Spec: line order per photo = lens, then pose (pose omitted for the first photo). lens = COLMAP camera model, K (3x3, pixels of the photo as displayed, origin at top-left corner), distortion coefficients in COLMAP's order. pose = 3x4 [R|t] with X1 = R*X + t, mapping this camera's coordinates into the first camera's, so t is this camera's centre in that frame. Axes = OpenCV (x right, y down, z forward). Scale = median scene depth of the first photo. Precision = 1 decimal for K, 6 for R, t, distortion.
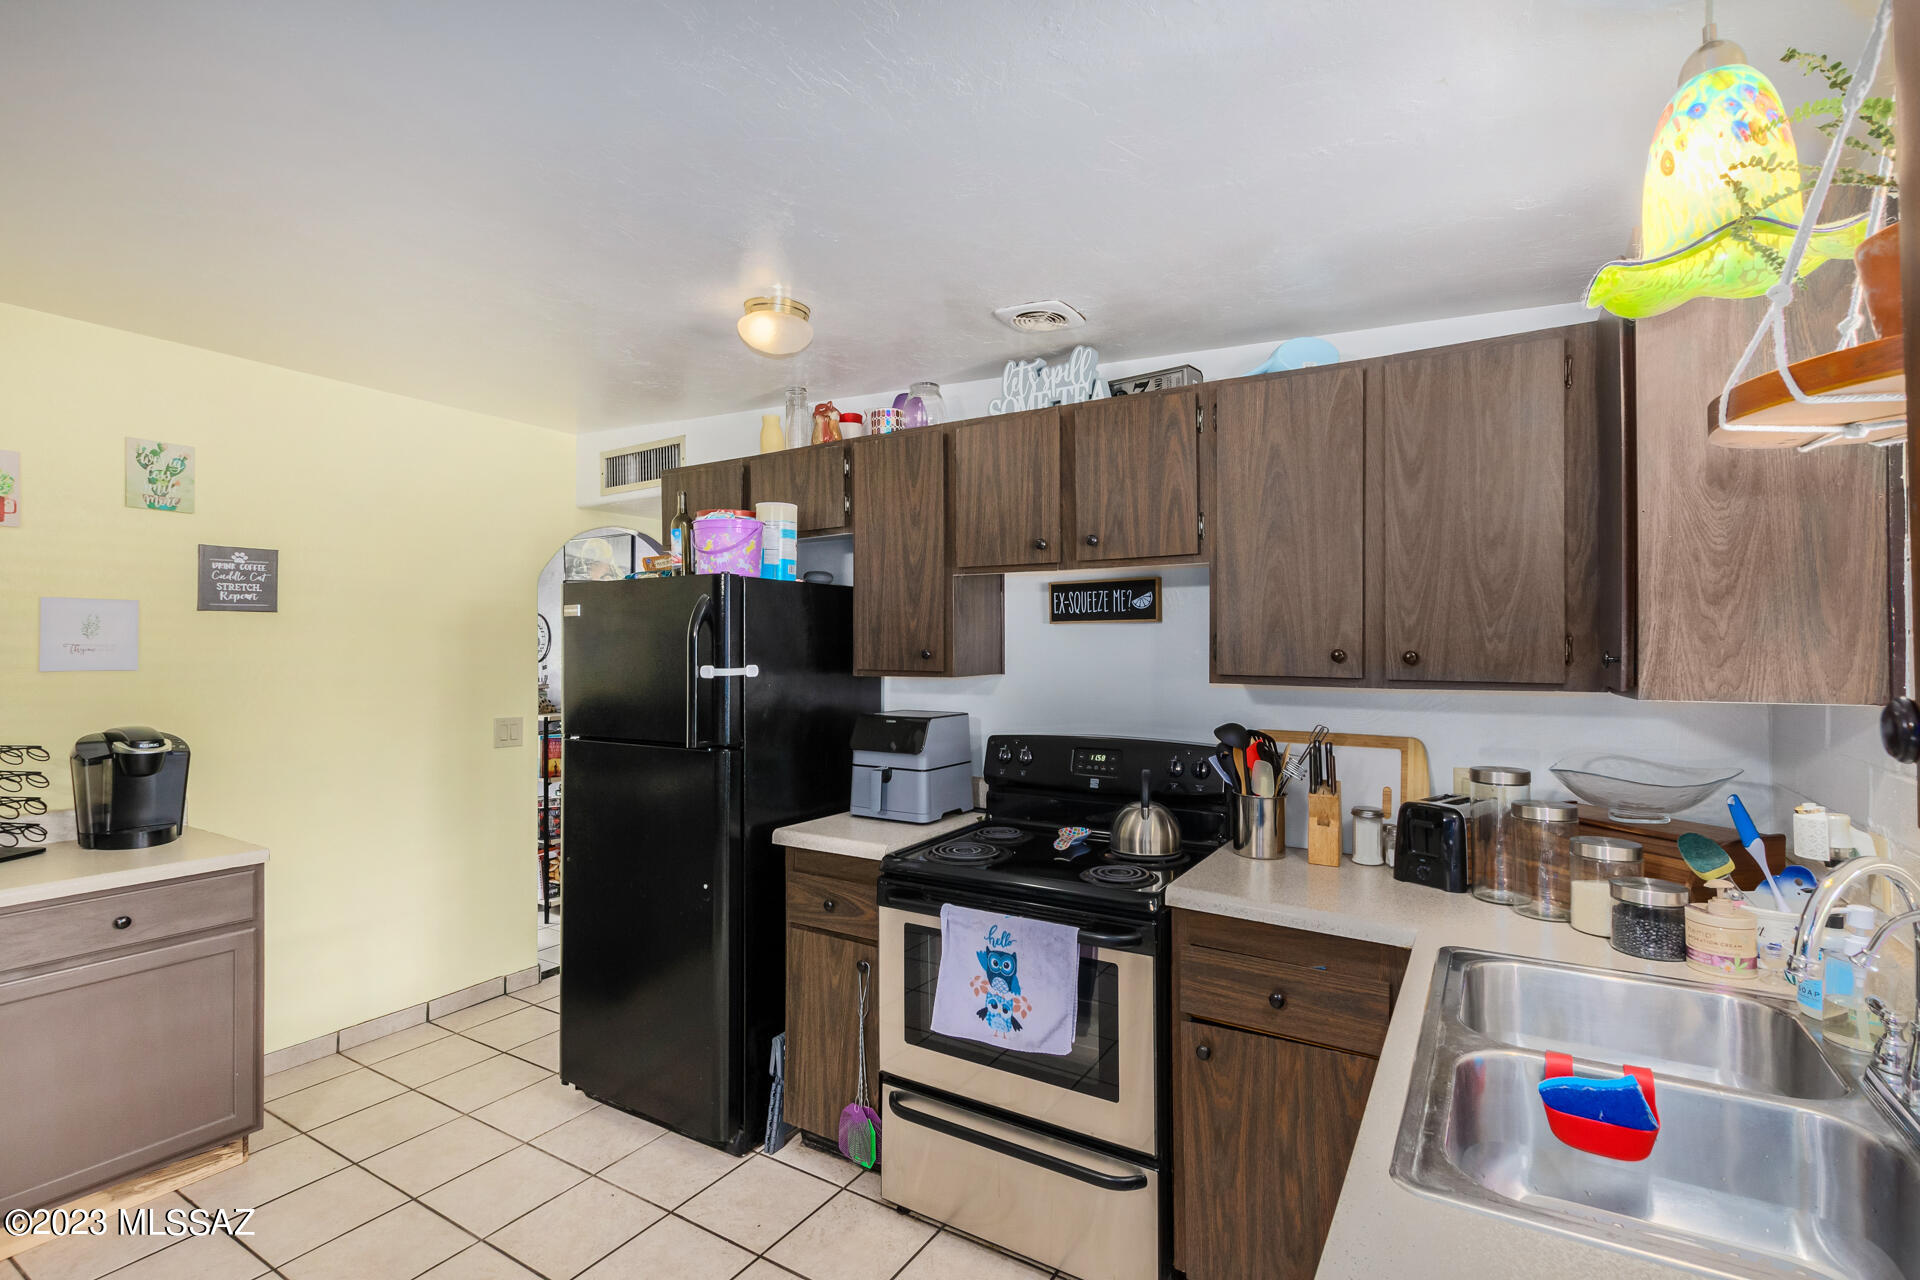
lens RADIAL K [[885.1, 0, 957.4], [0, 885.1, 643.7], [0, 0, 1]] dist [0.008238, -0.002177]
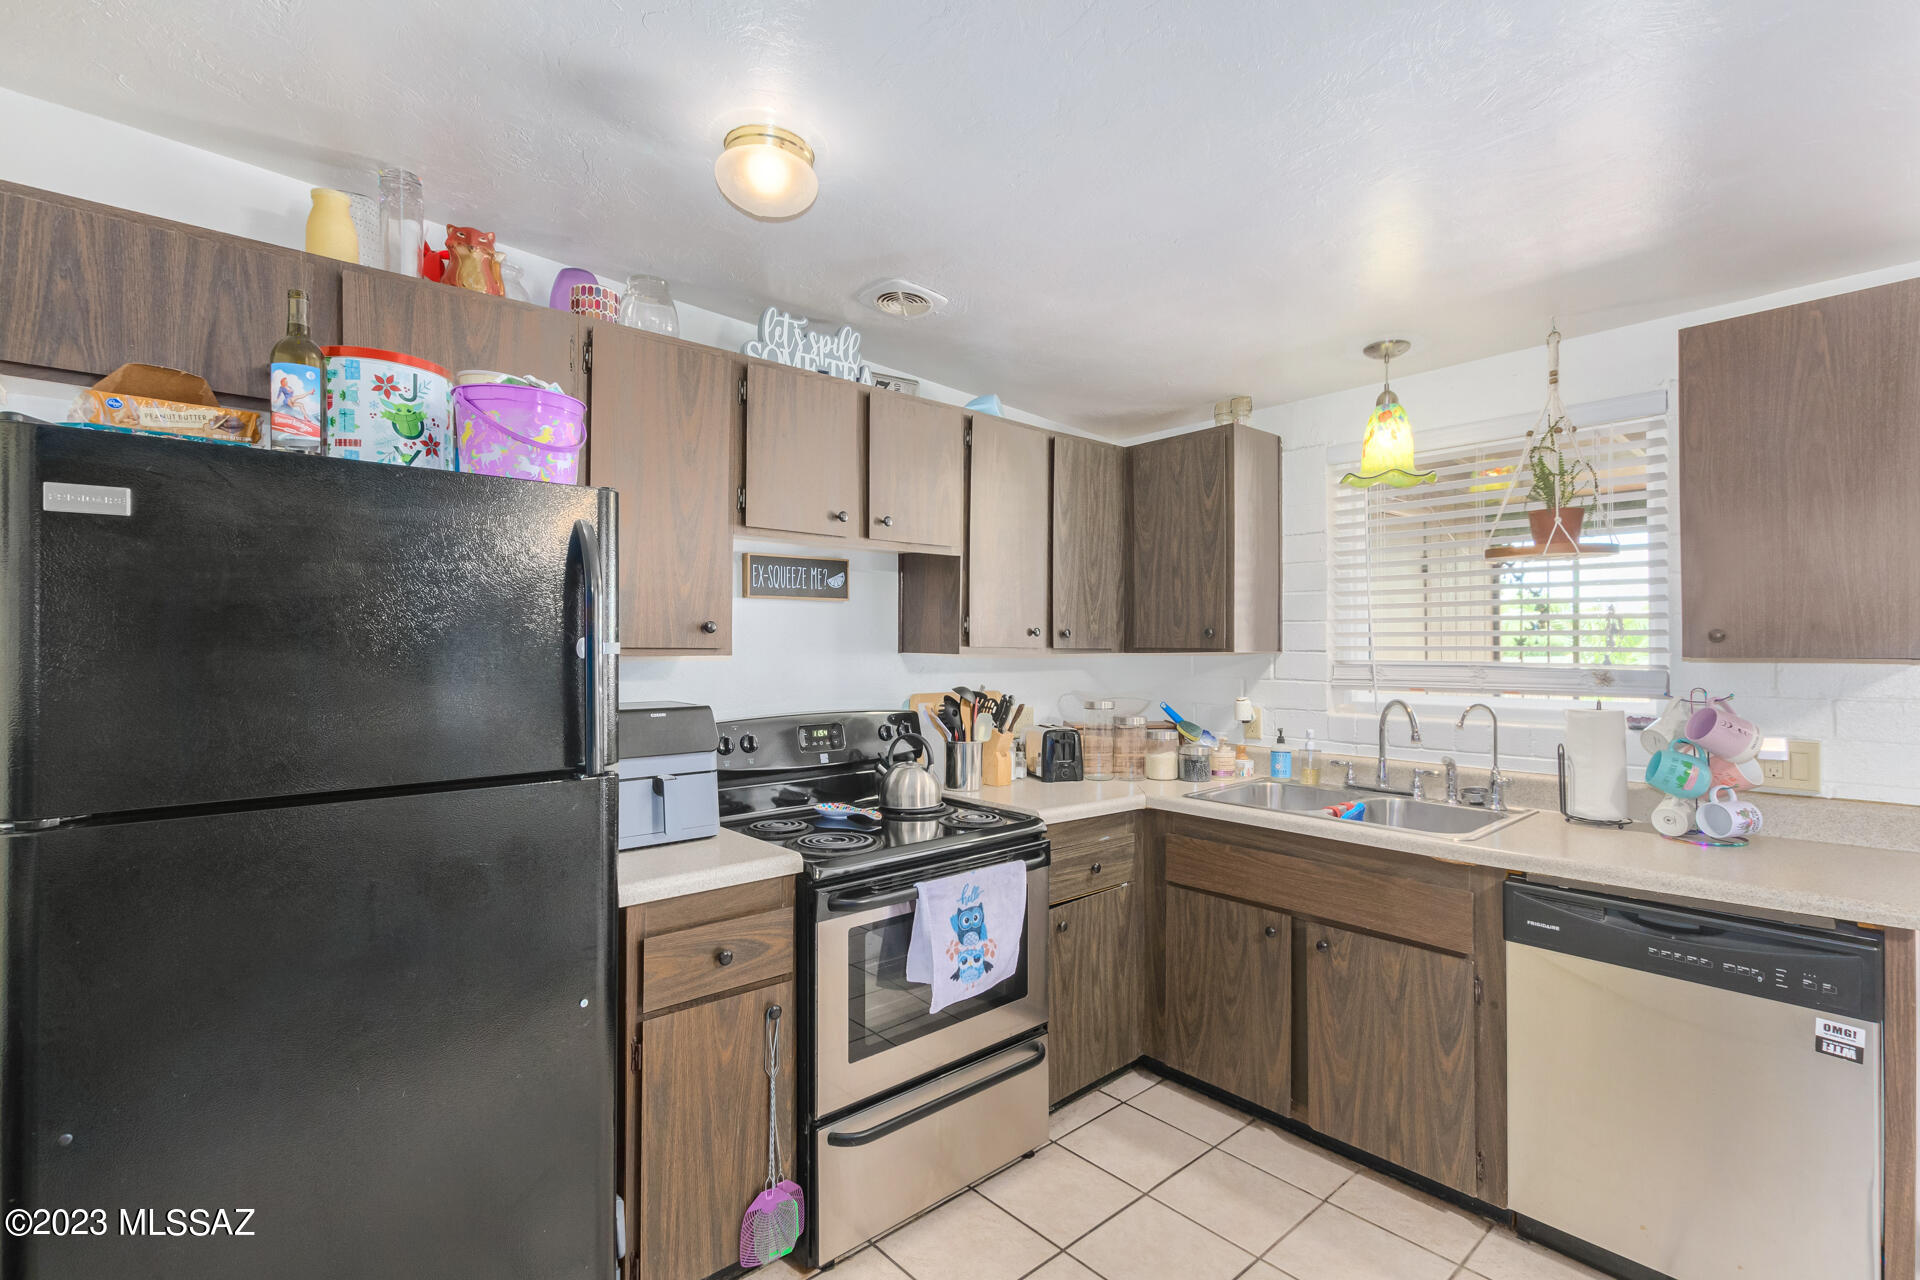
lens RADIAL K [[885.1, 0, 956.2], [0, 885.1, 644.7], [0, 0, 1]] dist [0.008238, -0.002177]
pose [[0.284158, 0.001013, 0.958777, -0.878675], [-0.006263, 0.999980, 0.000799, 0.030225], [-0.958757, -0.006232, 0.284159, 0.650036]]
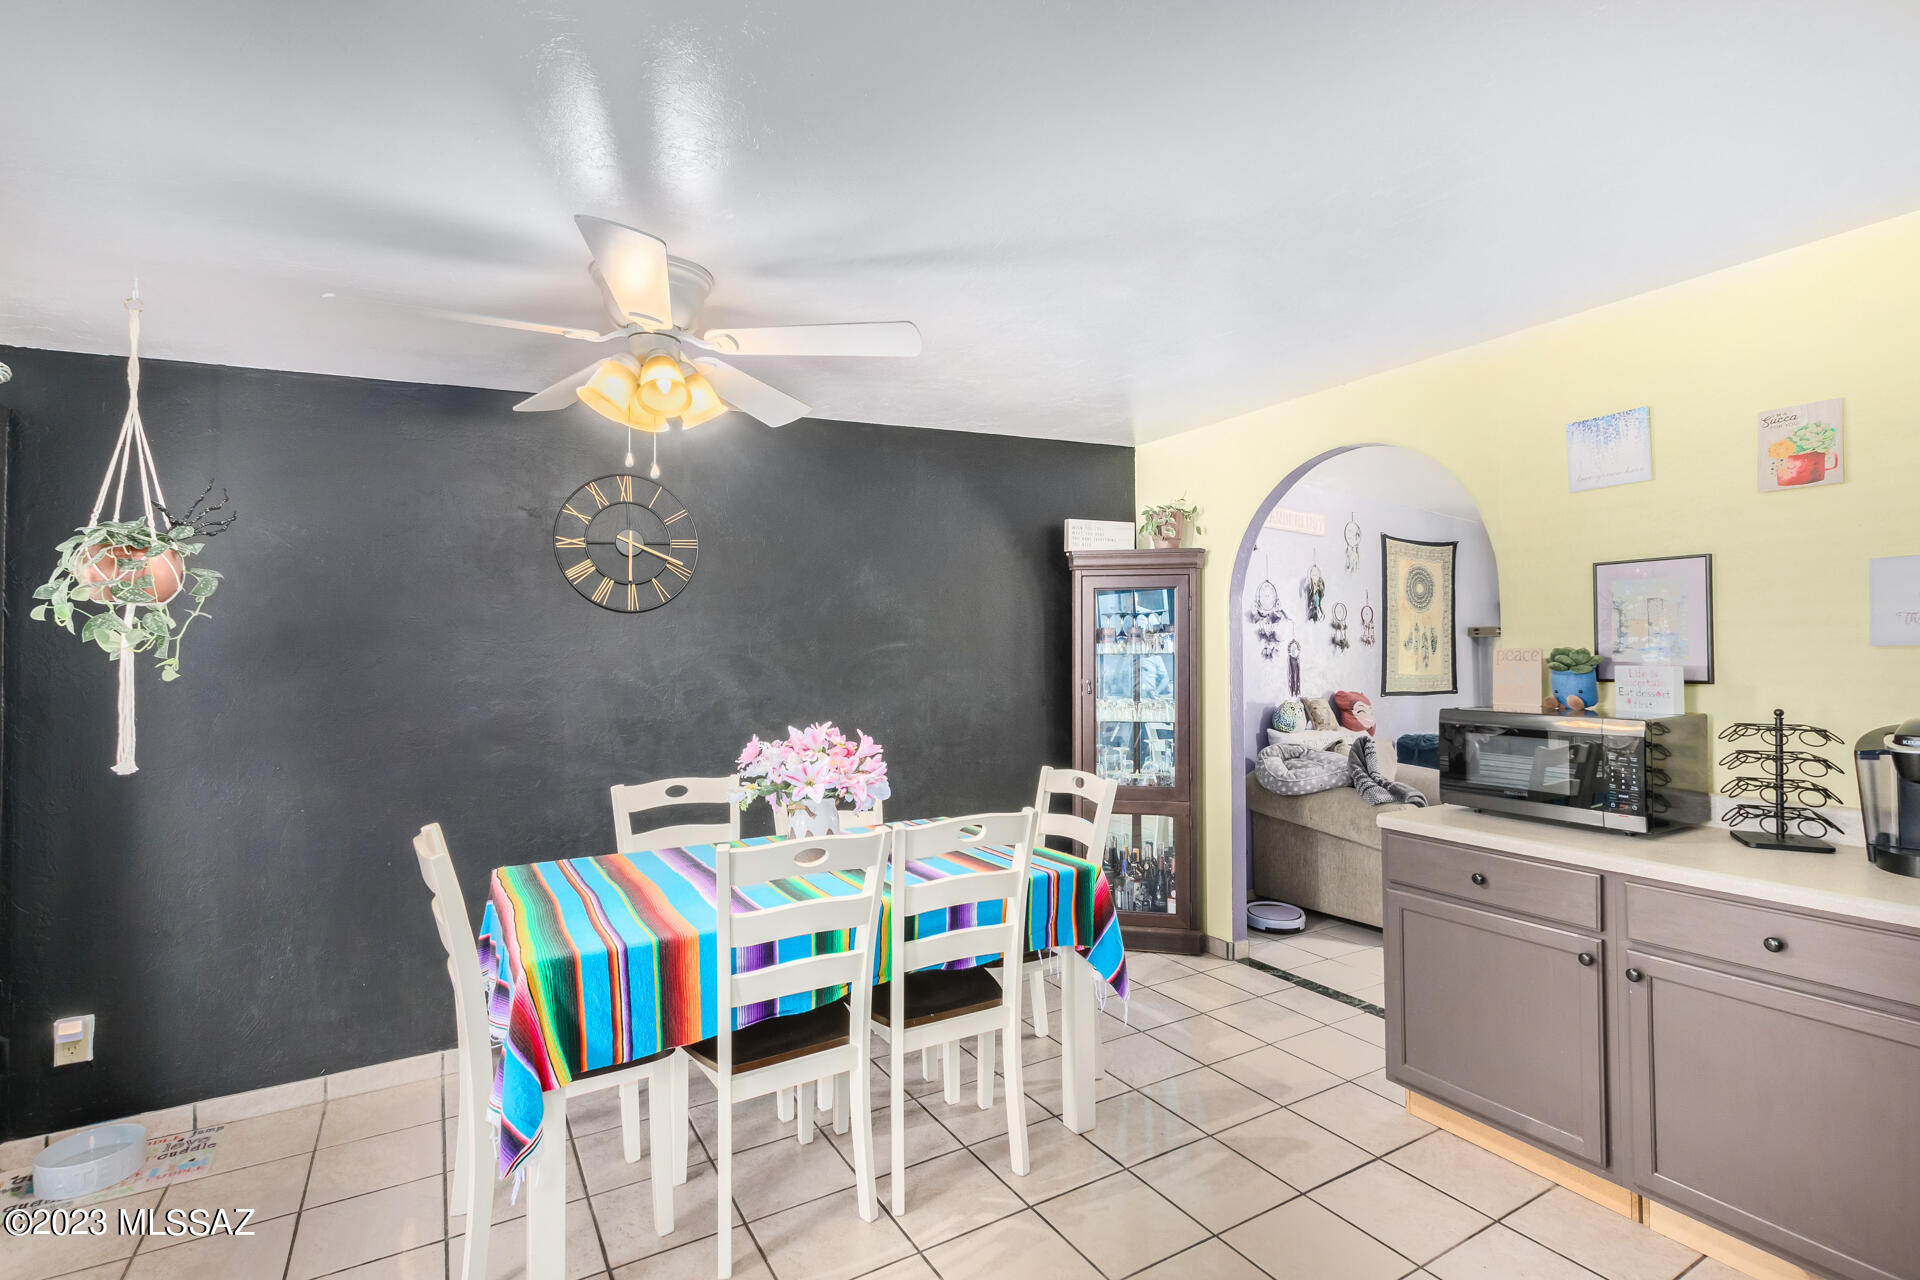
lens RADIAL K [[885.1, 0, 958.3], [0, 885.1, 644.2], [0, 0, 1]] dist [0.008238, -0.002177]
pose [[-0.460374, -0.001287, -0.887724, 0.167406], [0.013169, 0.999879, -0.008279, 0.029896], [0.887627, -0.015502, -0.460302, 0.737806]]
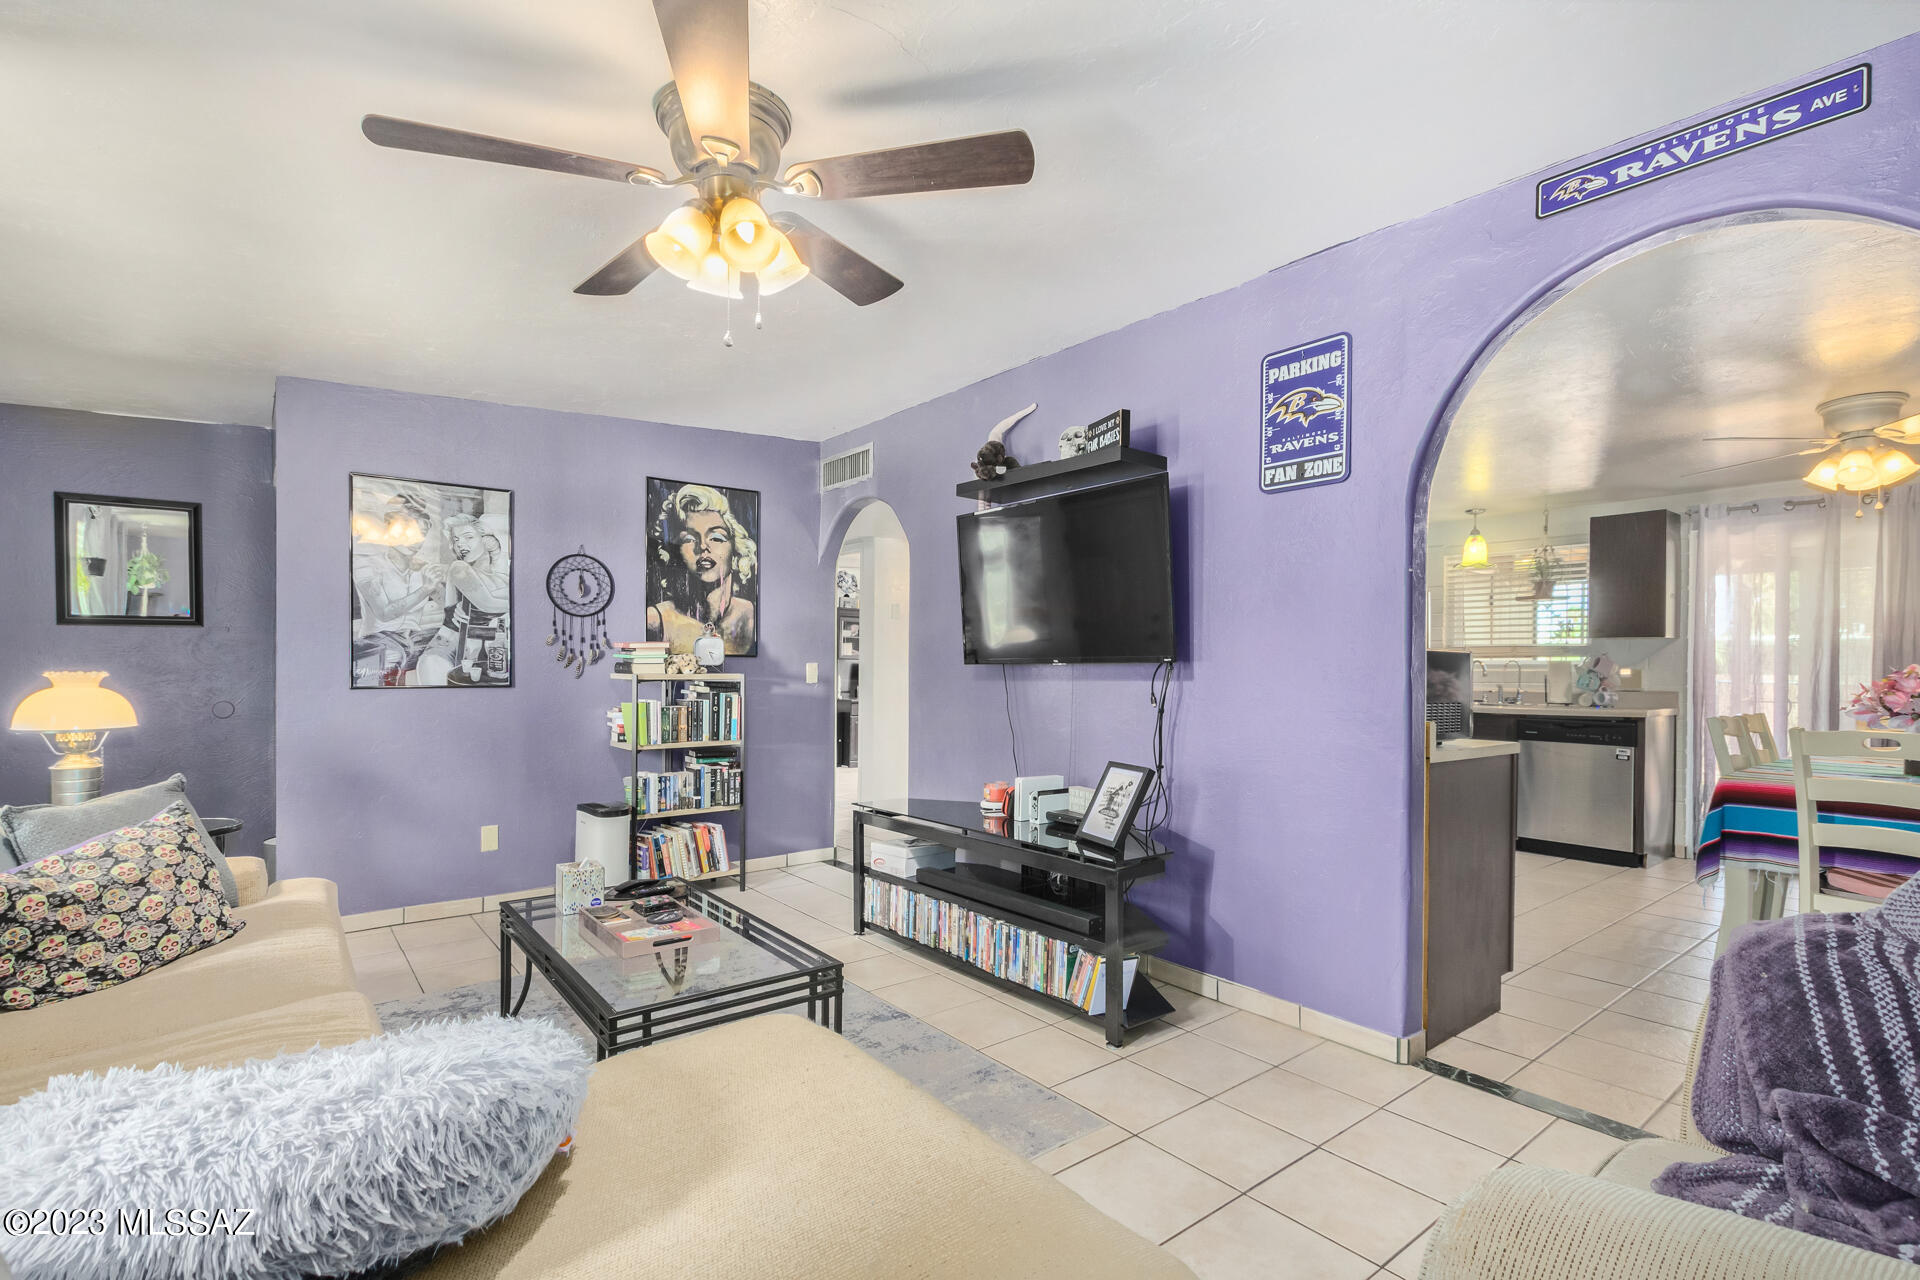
lens RADIAL K [[885.1, 0, 971.1], [0, 885.1, 662.5], [0, 0, 1]] dist [0.008238, -0.002177]
pose [[0.330761, 0.010334, 0.943658, -2.813844], [-0.016722, 0.999847, -0.005088, 0.155626], [-0.943566, -0.014097, 0.330884, 1.019839]]
